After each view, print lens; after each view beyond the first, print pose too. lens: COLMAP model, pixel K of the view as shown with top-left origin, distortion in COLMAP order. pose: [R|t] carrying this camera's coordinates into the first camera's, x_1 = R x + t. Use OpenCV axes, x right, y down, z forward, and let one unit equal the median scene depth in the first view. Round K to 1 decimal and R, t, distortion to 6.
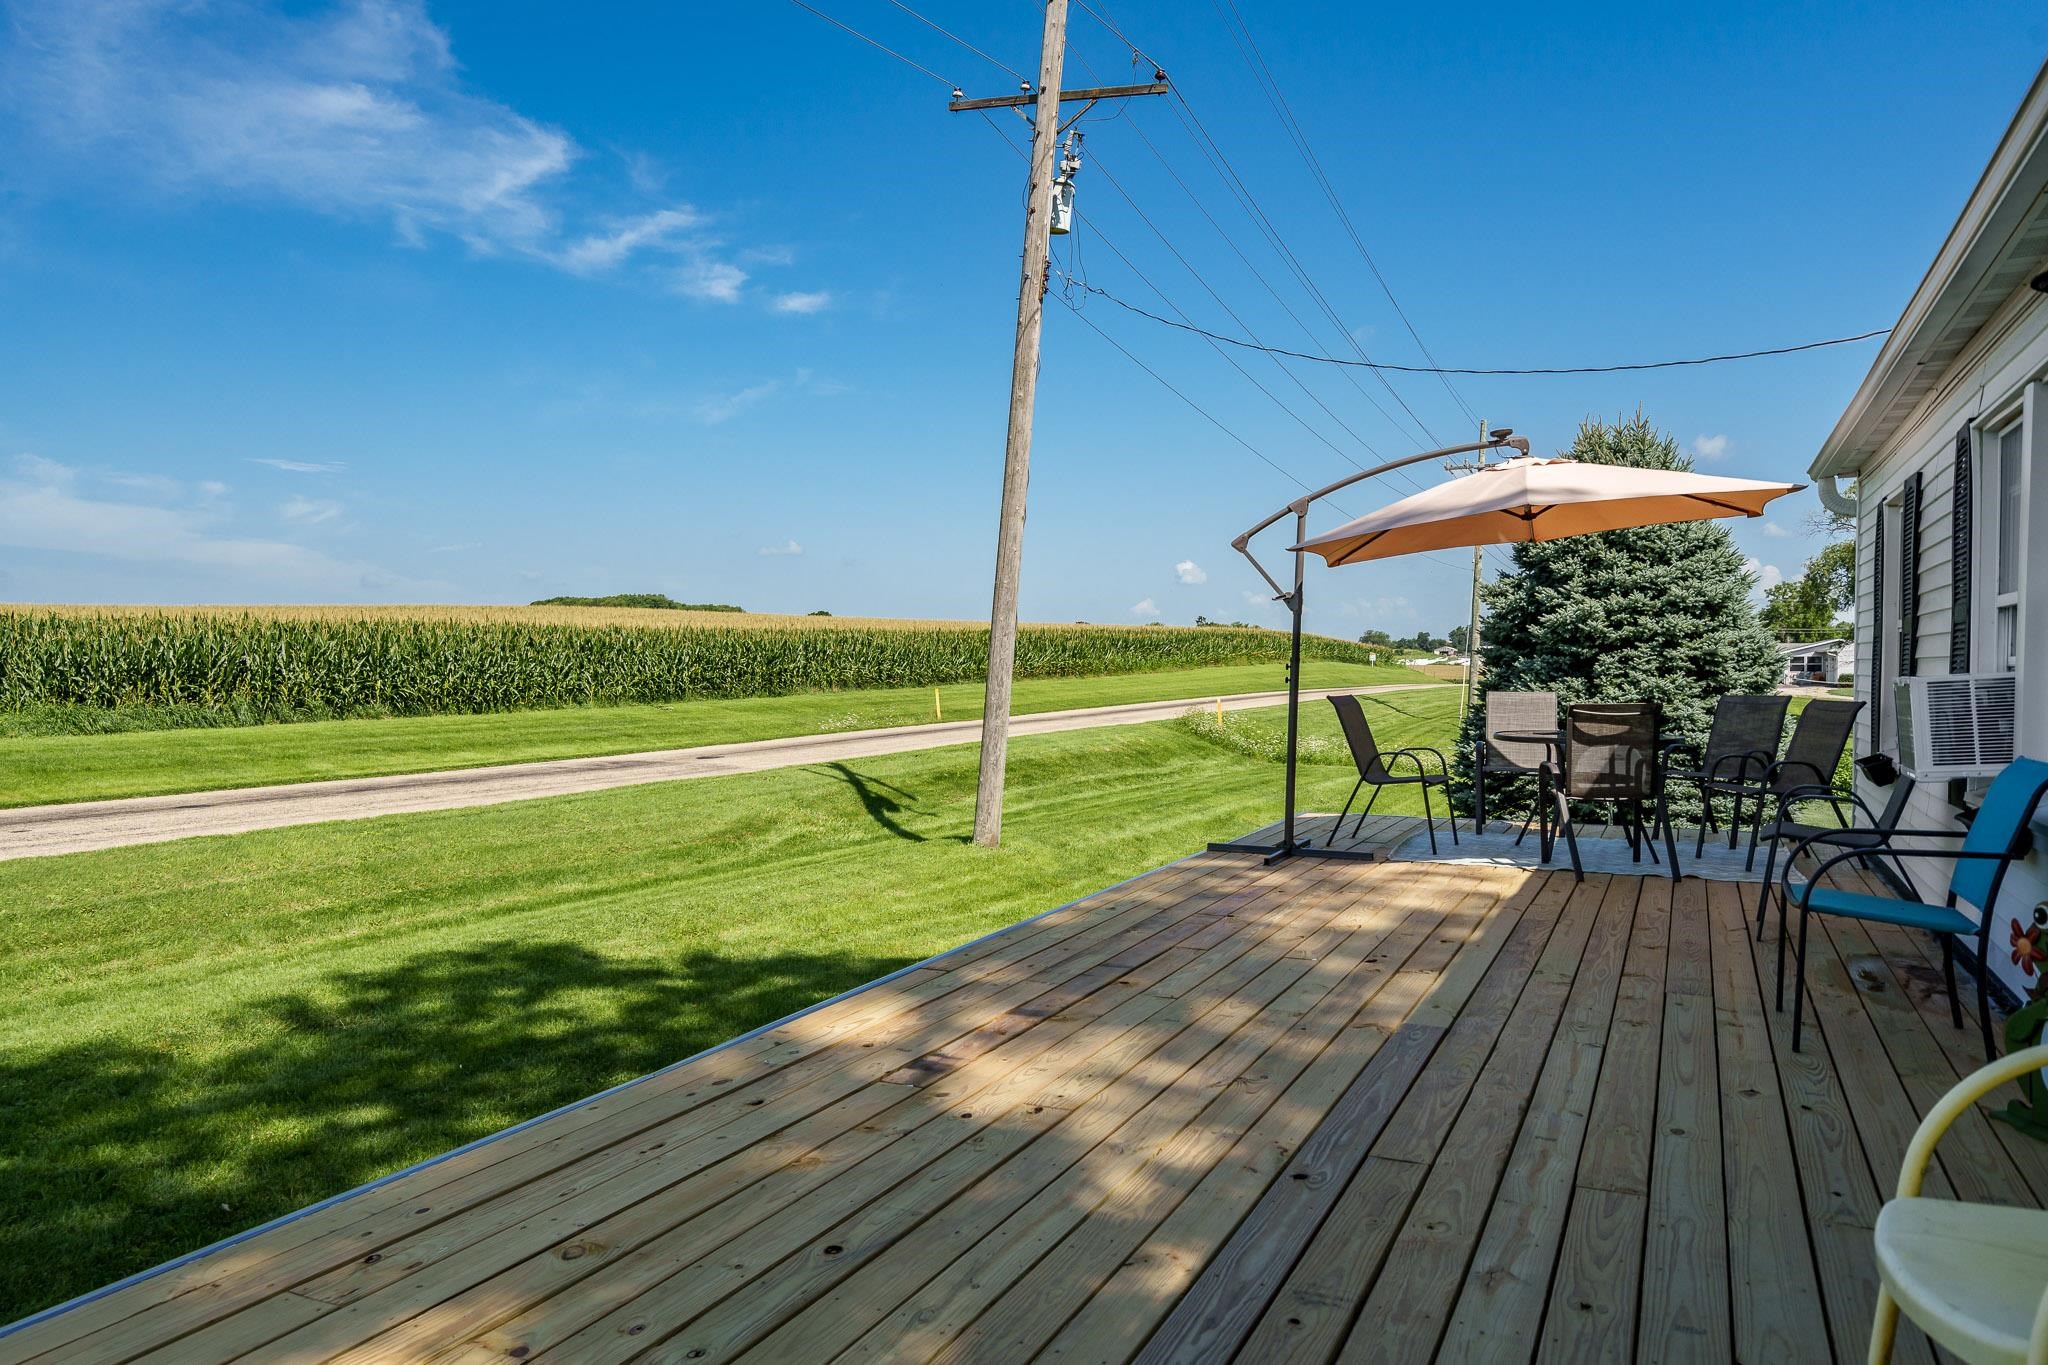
lens RADIAL K [[1410.4, 0, 1024.7], [0, 1410.4, 674.4], [0, 0, 1]] dist [0.004923, 0.003212]
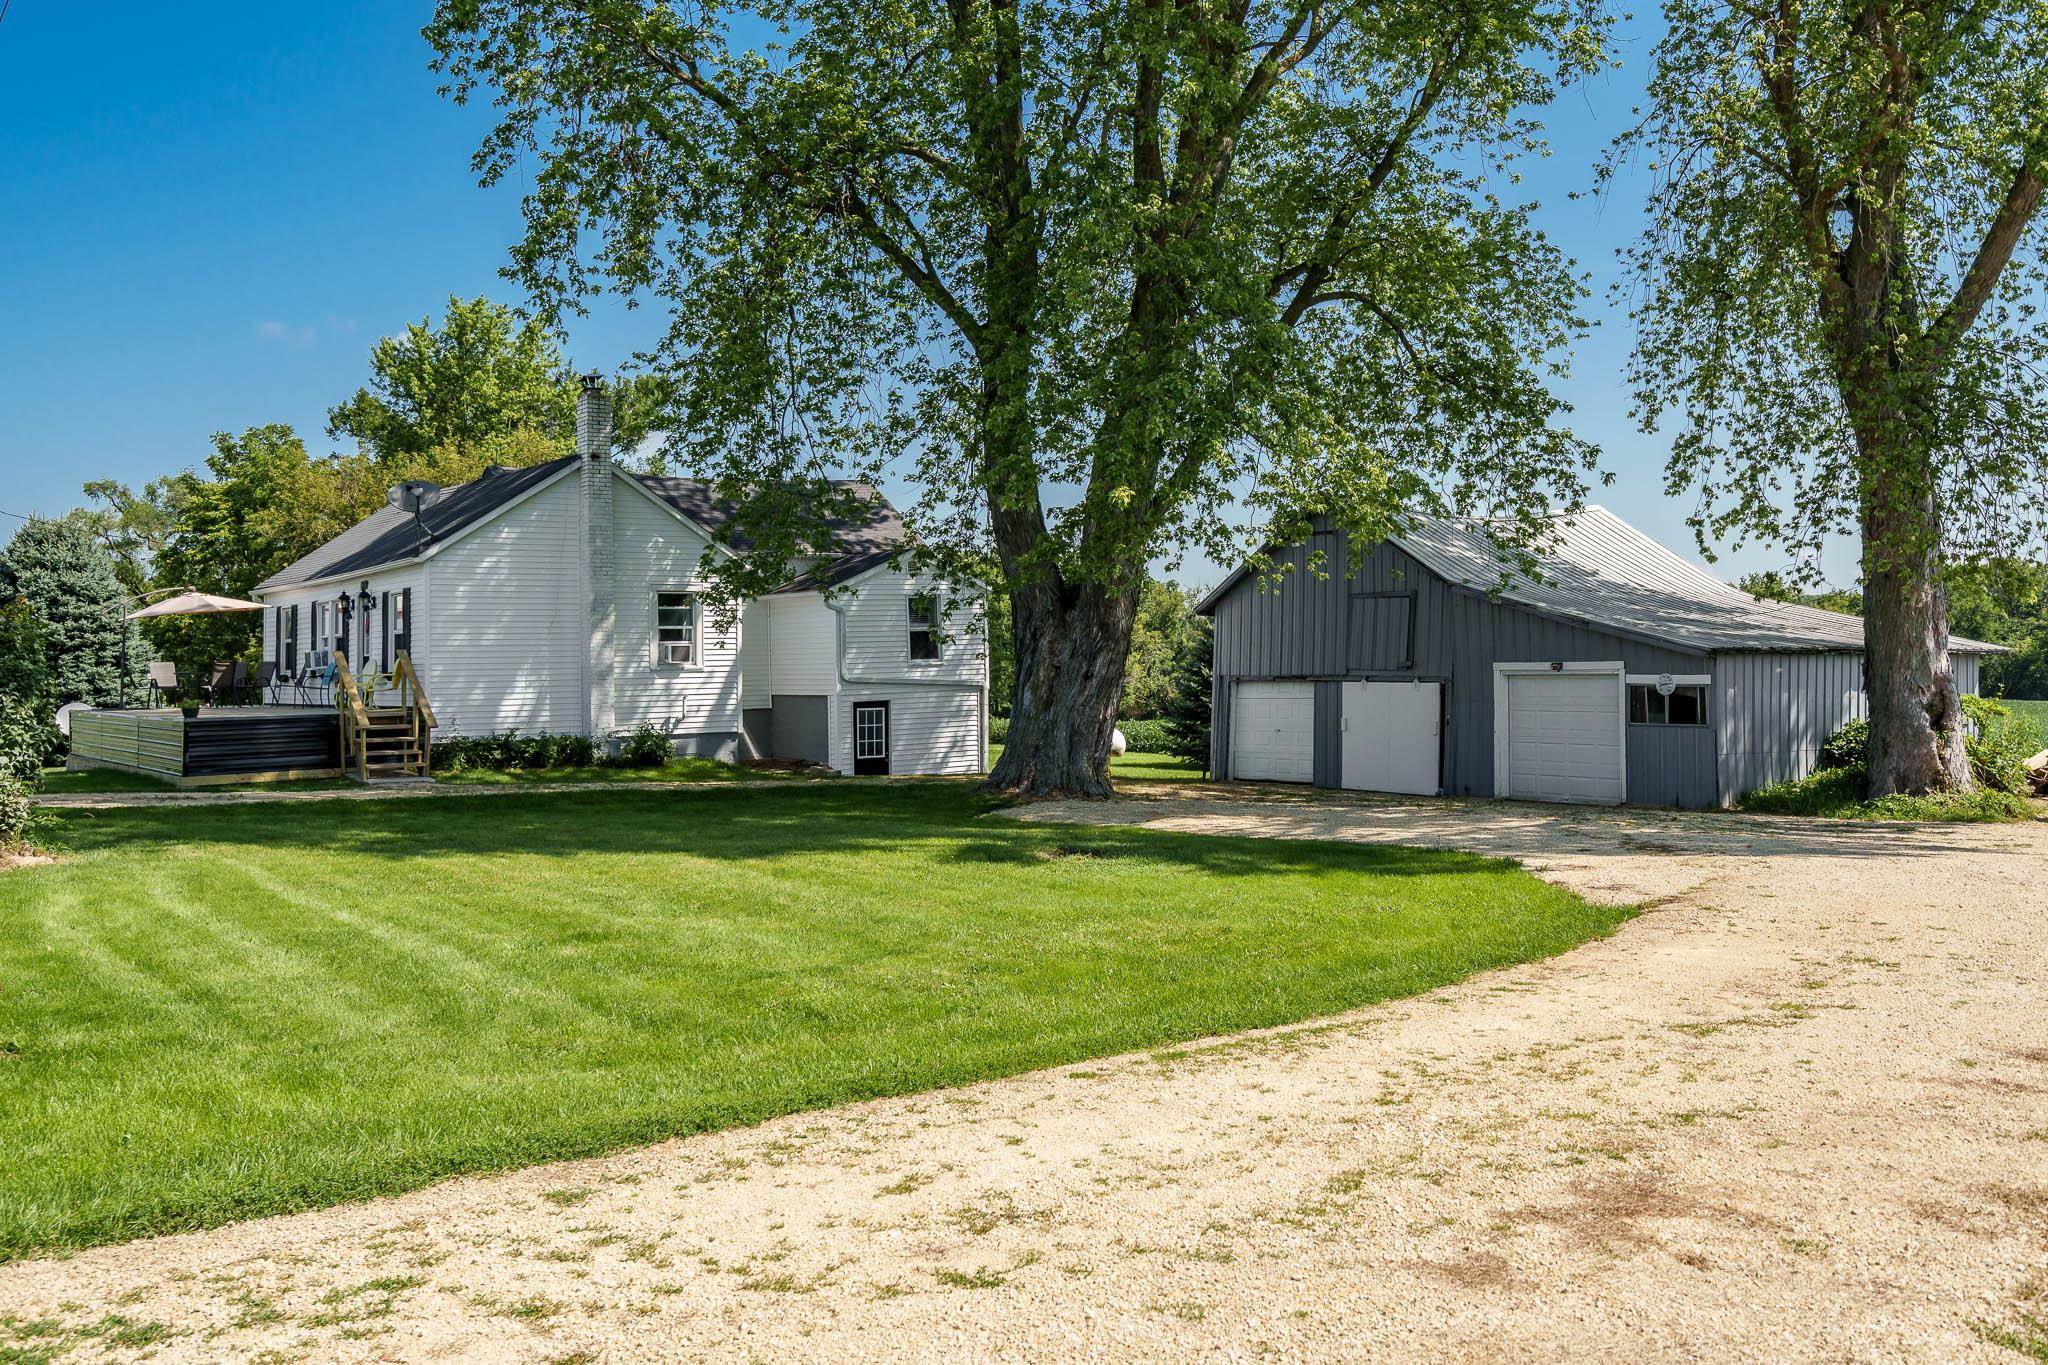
lens RADIAL K [[1674.4, 0, 1040.5], [0, 1674.4, 635.5], [0, 0, 1]] dist [-0.015433, 0.006461]
pose [[0.454808, 0.010077, 0.890532, -0.895457], [0.020469, 0.999554, -0.021764, 0.032724], [-0.890354, 0.028127, 0.454399, -1.038630]]
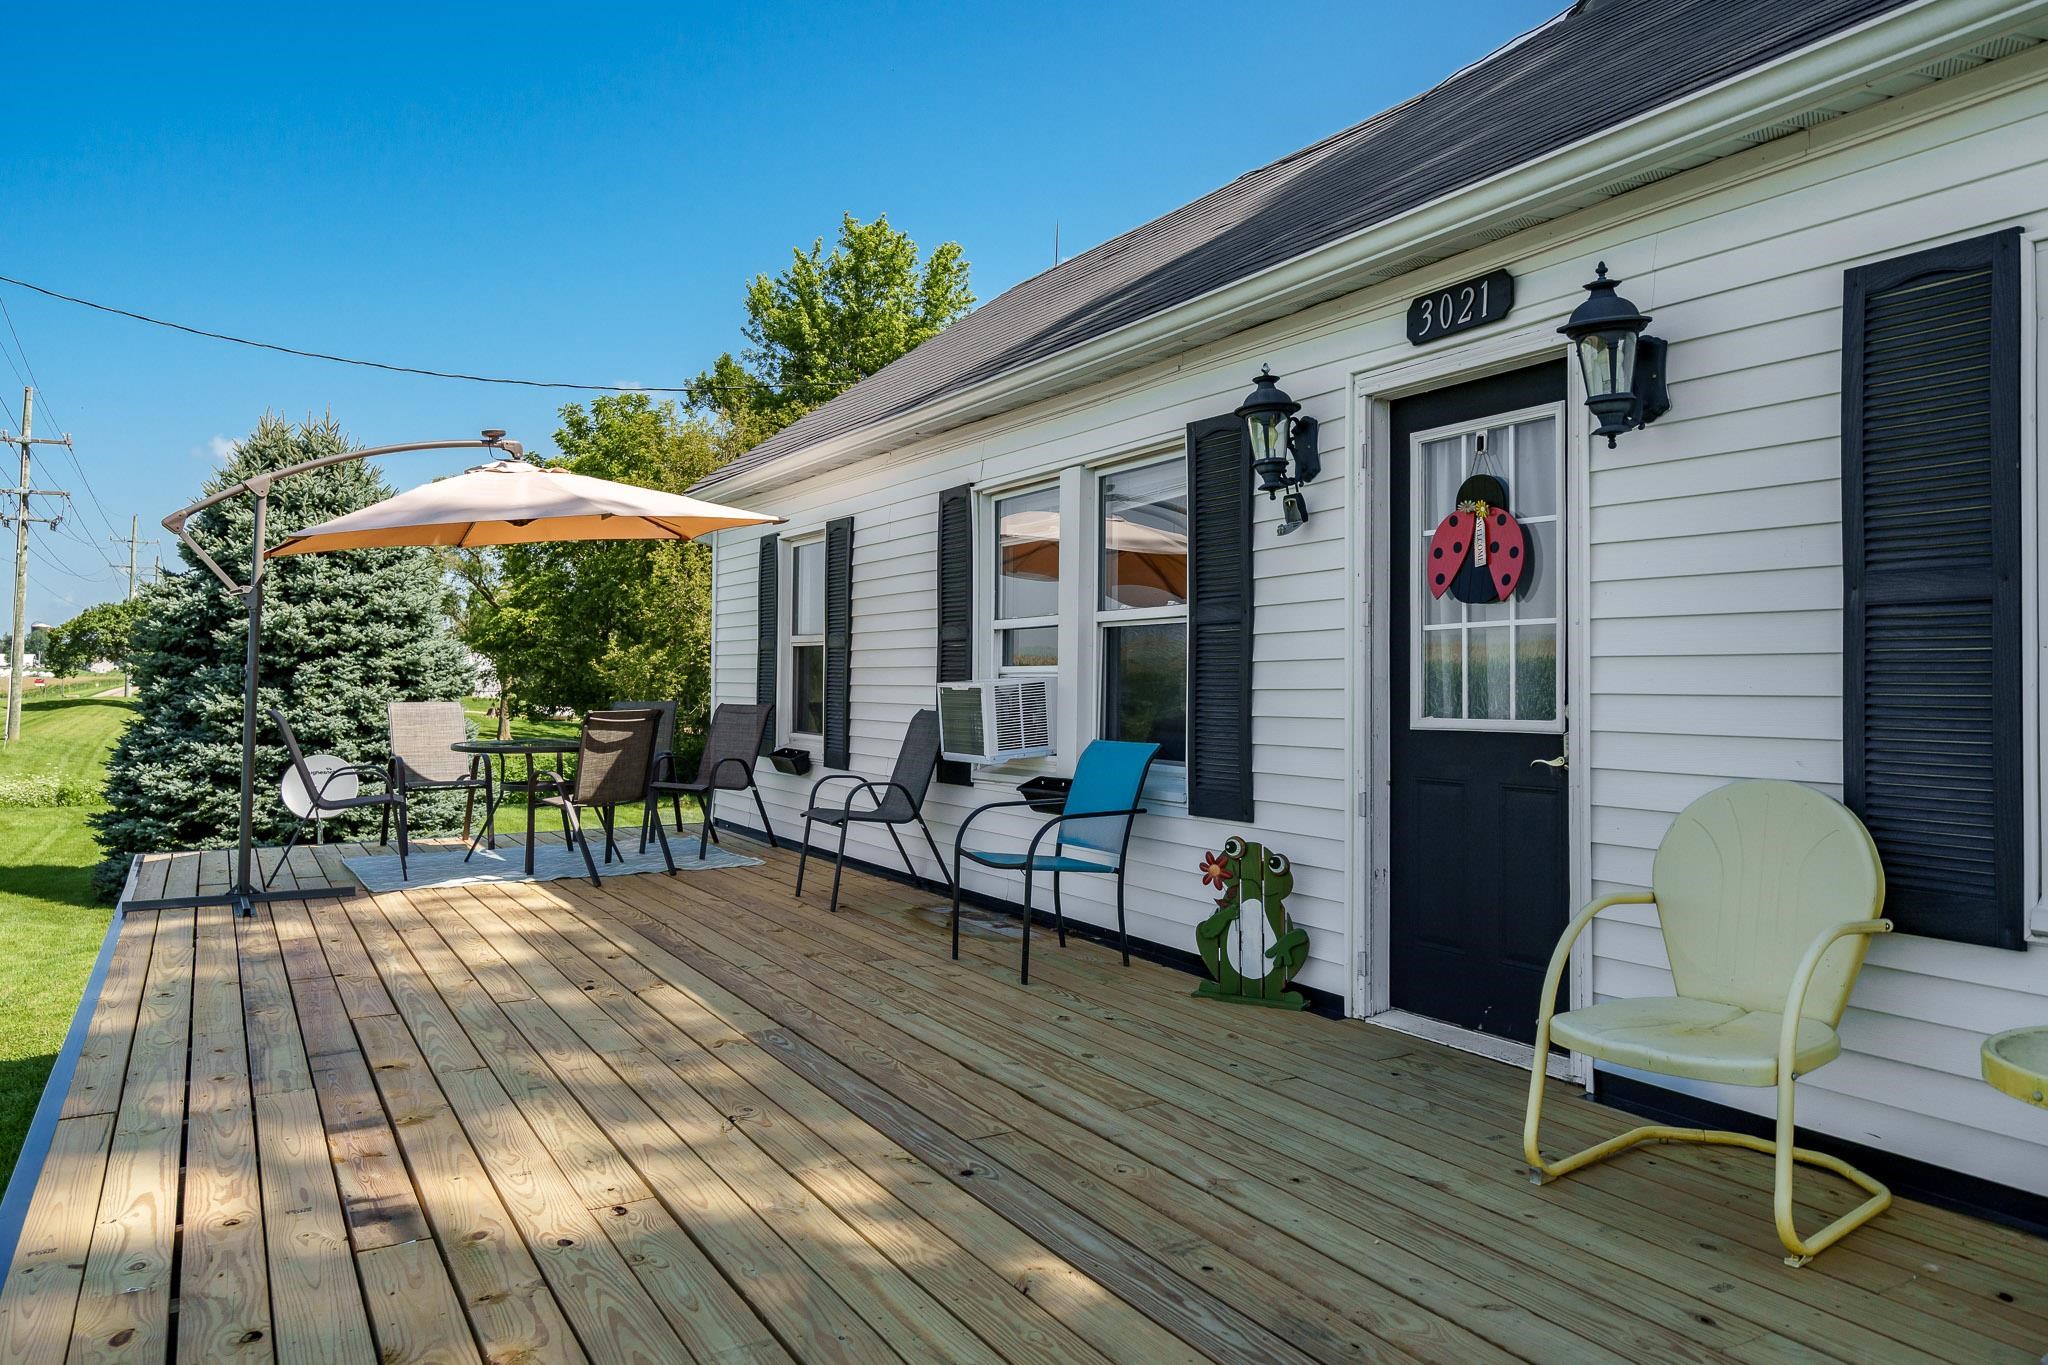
lens RADIAL K [[1410.4, 0, 1035.4], [0, 1410.4, 666.5], [0, 0, 1]] dist [0.004923, 0.003212]
pose [[0.569067, 0.003541, 0.822284, -0.092219], [0.006762, 0.999937, -0.008985, -0.000253], [-0.822264, 0.010673, 0.569007, 0.055602]]
